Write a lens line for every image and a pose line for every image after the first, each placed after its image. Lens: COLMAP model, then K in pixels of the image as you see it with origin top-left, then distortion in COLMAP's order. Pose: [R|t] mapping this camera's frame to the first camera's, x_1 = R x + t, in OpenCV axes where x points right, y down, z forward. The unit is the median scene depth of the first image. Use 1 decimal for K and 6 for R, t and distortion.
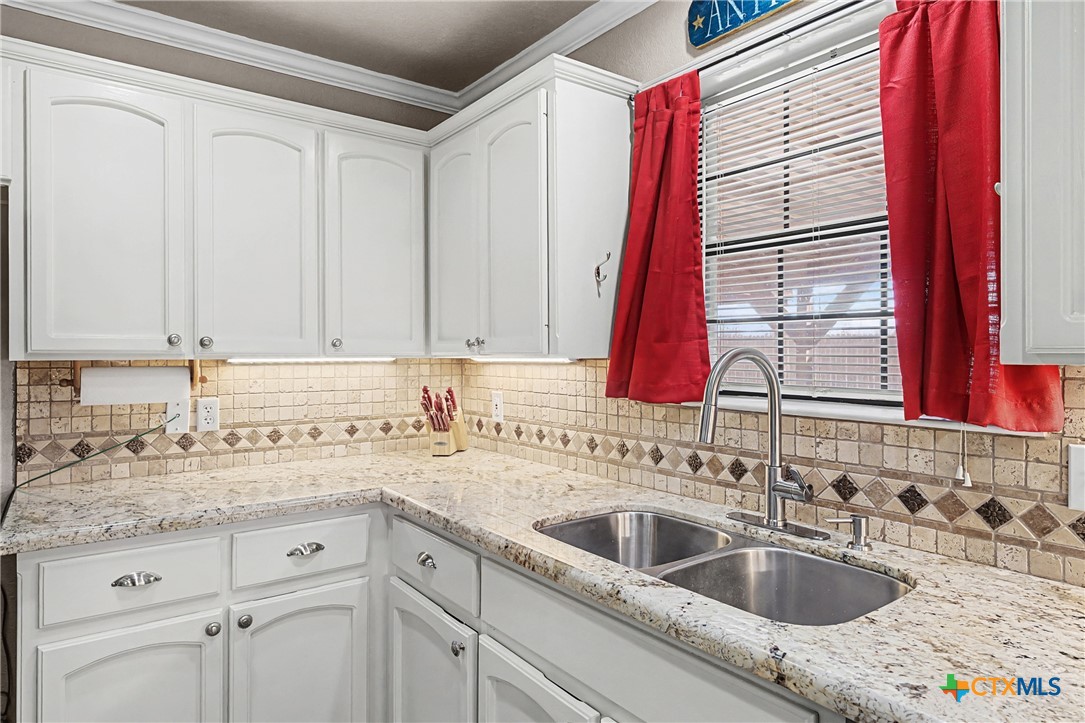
lens RADIAL K [[640.6, 0, 540.1], [0, 640.6, 353.6], [0, 0, 1]] dist [0.004882, -0.001045]
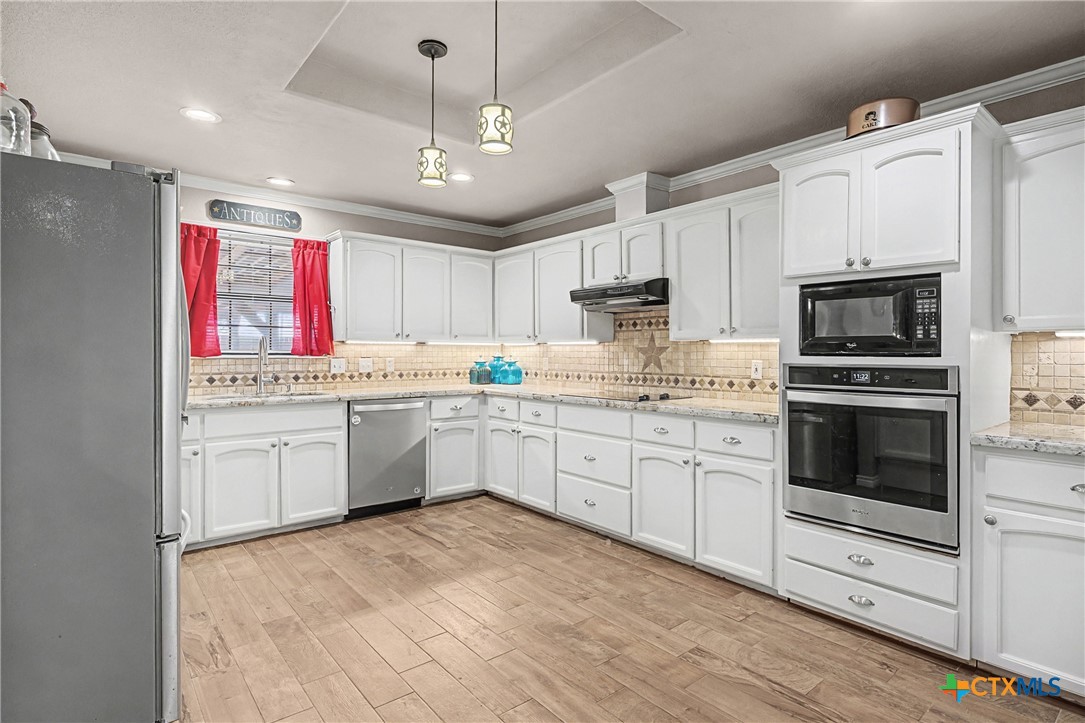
lens RADIAL K [[558.3, 0, 539.0], [0, 558.3, 354.3], [0, 0, 1]] dist [0.003764, 0.008690]
pose [[-0.047987, 0.002546, 0.998845, -1.529628], [0.000077, 0.999997, -0.002545, 0.054680], [-0.998848, -0.000046, -0.047987, -0.142879]]
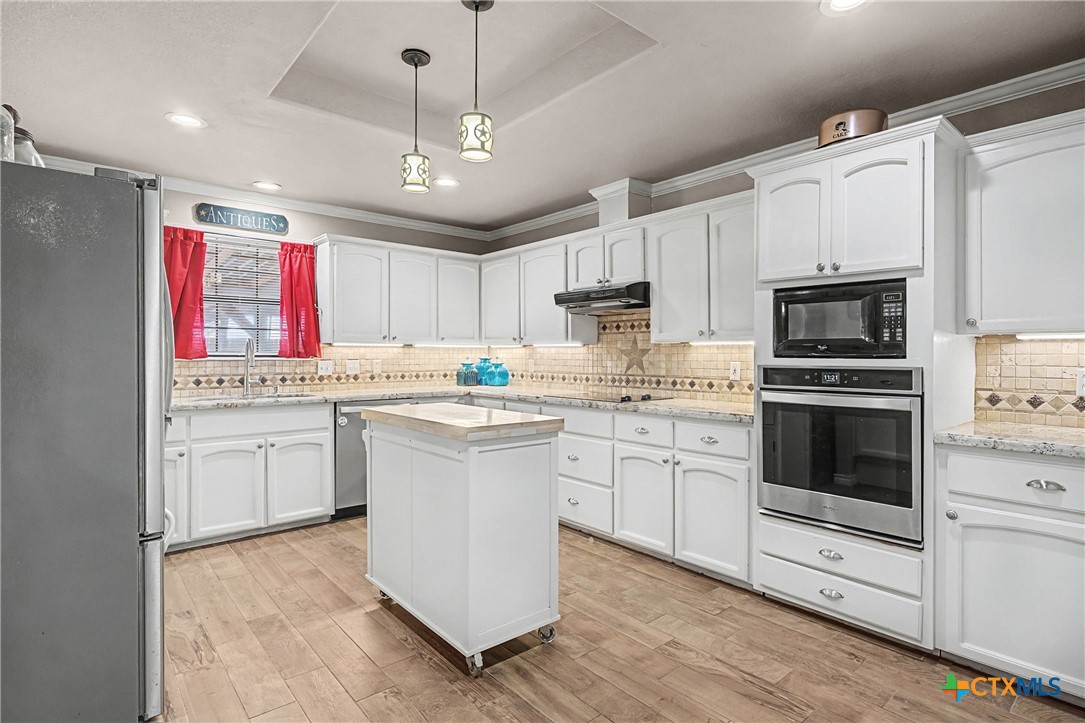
lens RADIAL K [[558.3, 0, 543.2], [0, 558.3, 355.8], [0, 0, 1]] dist [0.003764, 0.008690]
pose [[-0.066742, 0.003330, 0.997765, -1.562858], [0.000633, 0.999994, -0.003295, 0.054502], [-0.997770, 0.000412, -0.066744, -0.170233]]
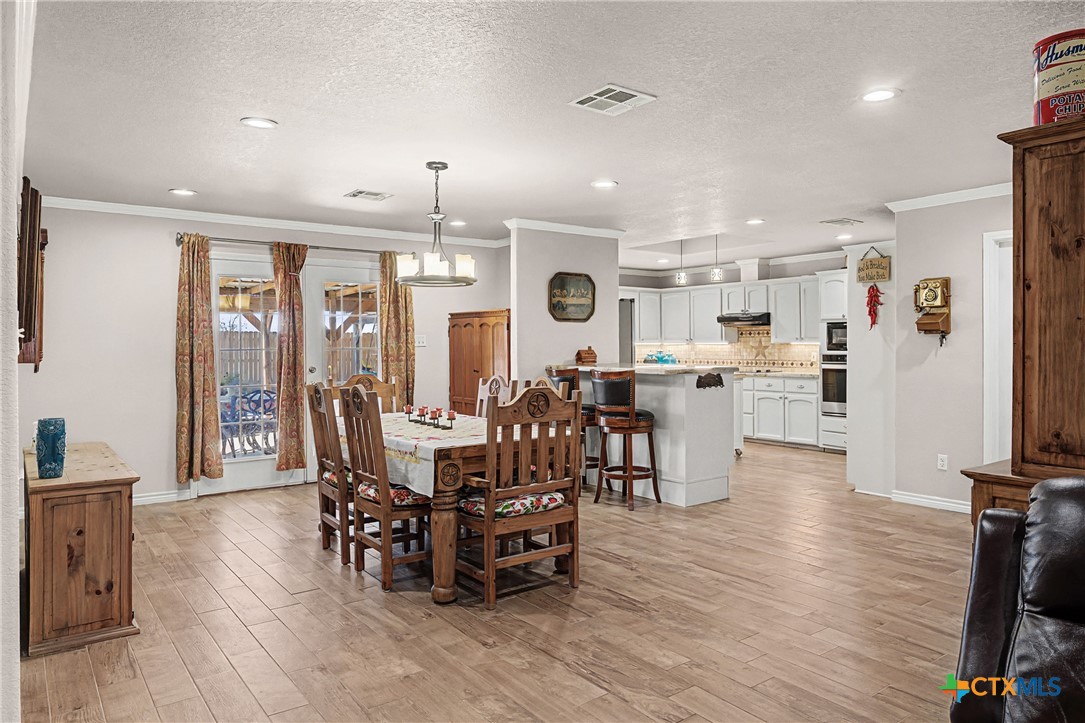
lens RADIAL K [[724.1, 0, 543.2], [0, 724.1, 340.4], [0, 0, 1]] dist [0.004034, -0.003417]
pose [[-0.009646, 0.011059, 0.999892, -4.295032], [0.005797, 0.999923, -0.011004, 0.033201], [-0.999937, 0.005690, -0.009709, 0.822229]]
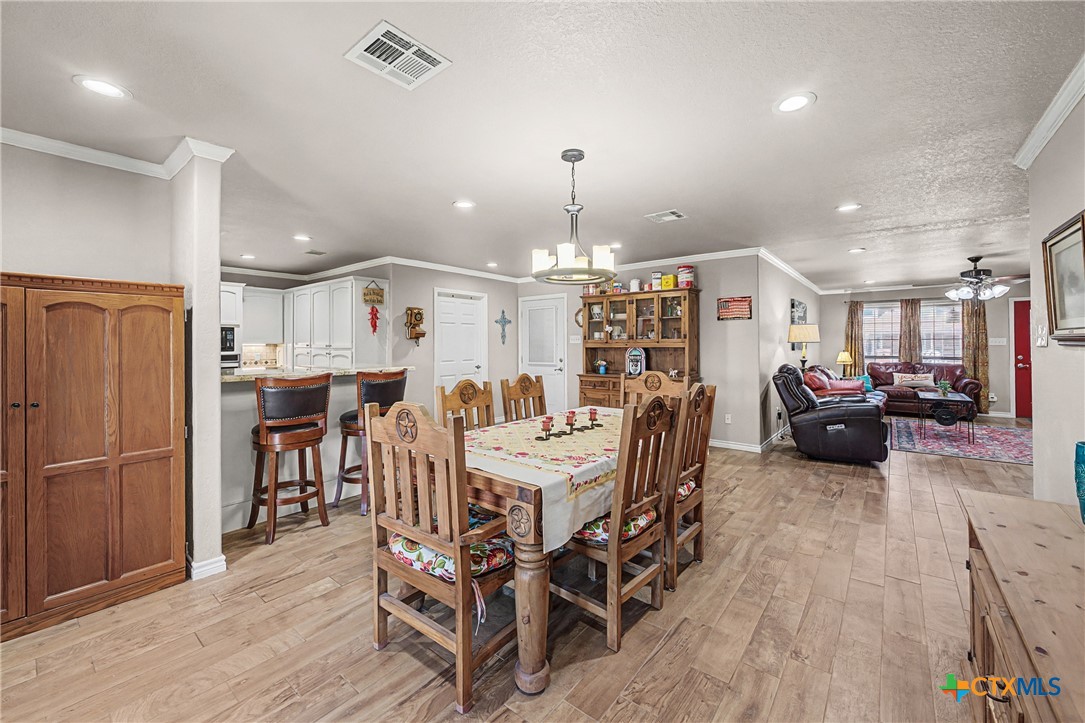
lens RADIAL K [[422.5, 0, 561.4], [0, 422.5, 340.8], [0, 0, 1]] dist [0.011288, 0.000052]
pose [[-0.960898, 0.006134, -0.276836, -1.818076], [0.007336, 0.999968, -0.003304, 0.012443], [0.276807, -0.005206, -0.960912, 2.224650]]
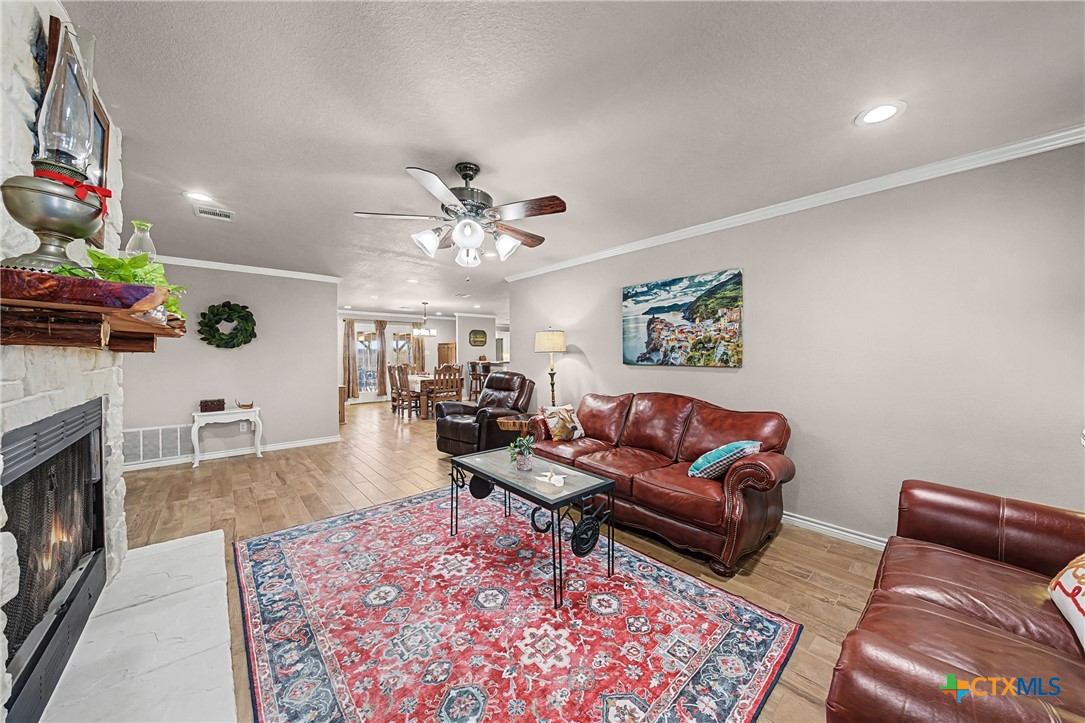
lens RADIAL K [[379.0, 0, 542.3], [0, 379.0, 357.9], [0, 0, 1]] dist [-0.007348, 0.000021]
pose [[-0.086995, -0.004143, 0.996200, -6.172163], [0.007225, 0.999962, 0.004789, 0.049661], [-0.996183, 0.007615, -0.086962, 0.250155]]
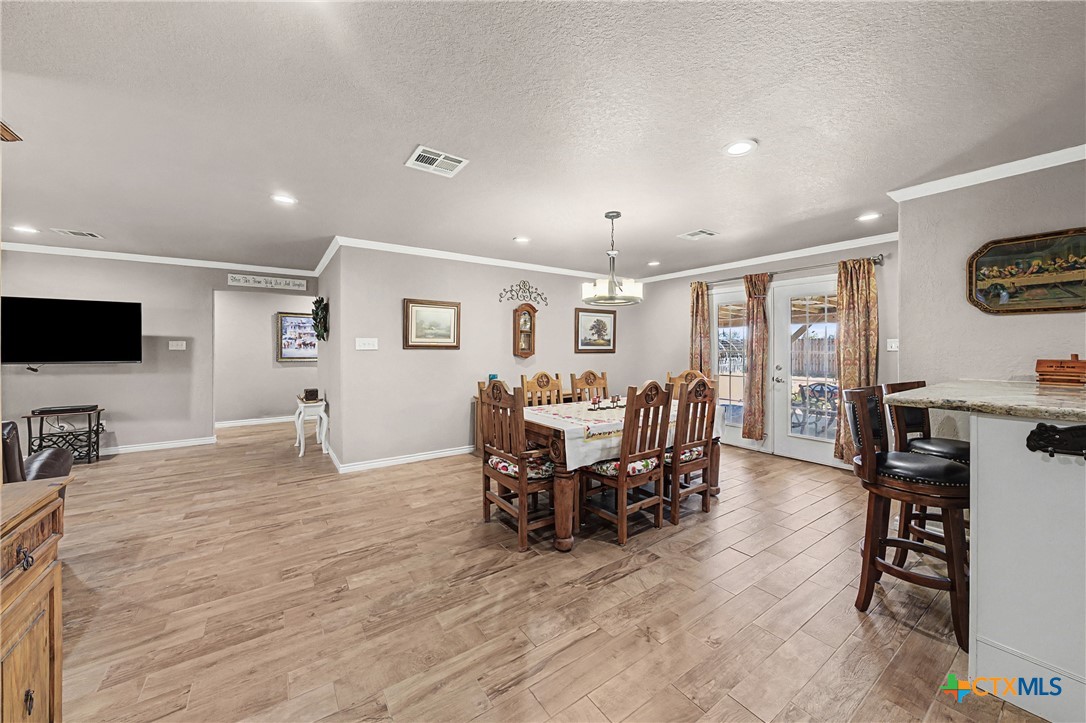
lens RADIAL K [[397.4, 0, 548.5], [0, 397.4, 353.0], [0, 0, 1]] dist [-0.000507, 0.000306]
pose [[0.999551, 0.008207, -0.028809, -2.379166], [-0.007858, 0.999895, 0.012204, 0.019543], [0.028906, -0.011972, 0.999510, -0.449844]]
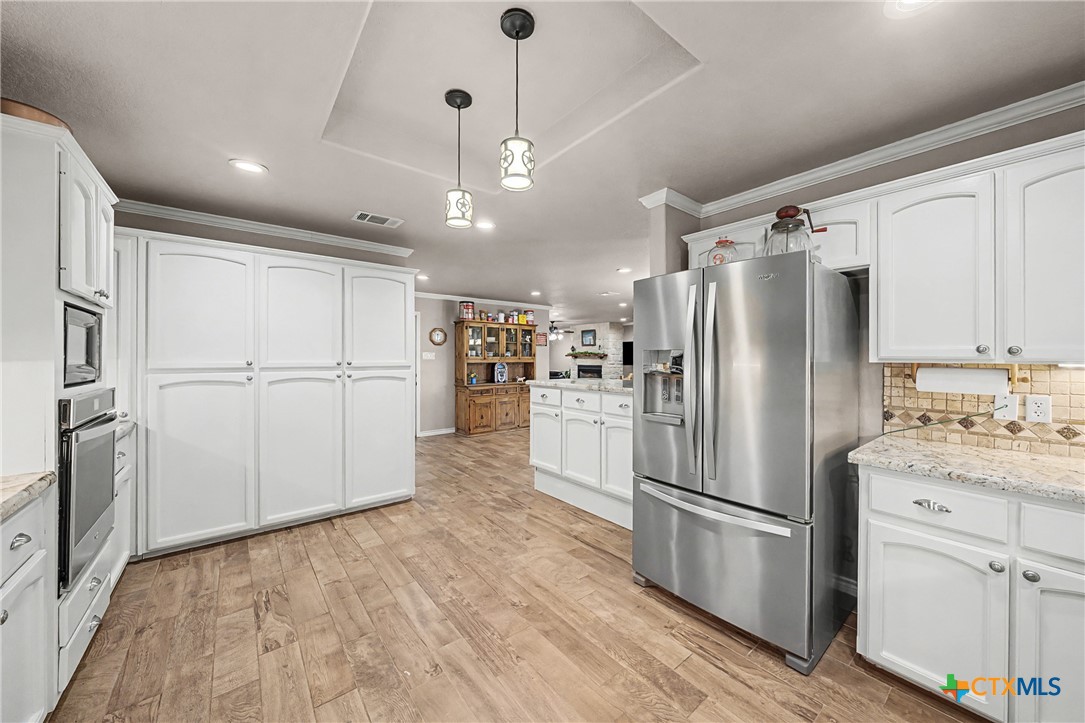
lens RADIAL K [[397.1, 0, 550.0], [0, 397.1, 357.4], [0, 0, 1]] dist [-0.000507, 0.000306]
pose [[0.045808, 0.003574, -0.998944, 0.463747], [-0.002621, 0.999991, 0.003457, -0.008364], [0.998947, 0.002460, 0.045817, 0.064279]]
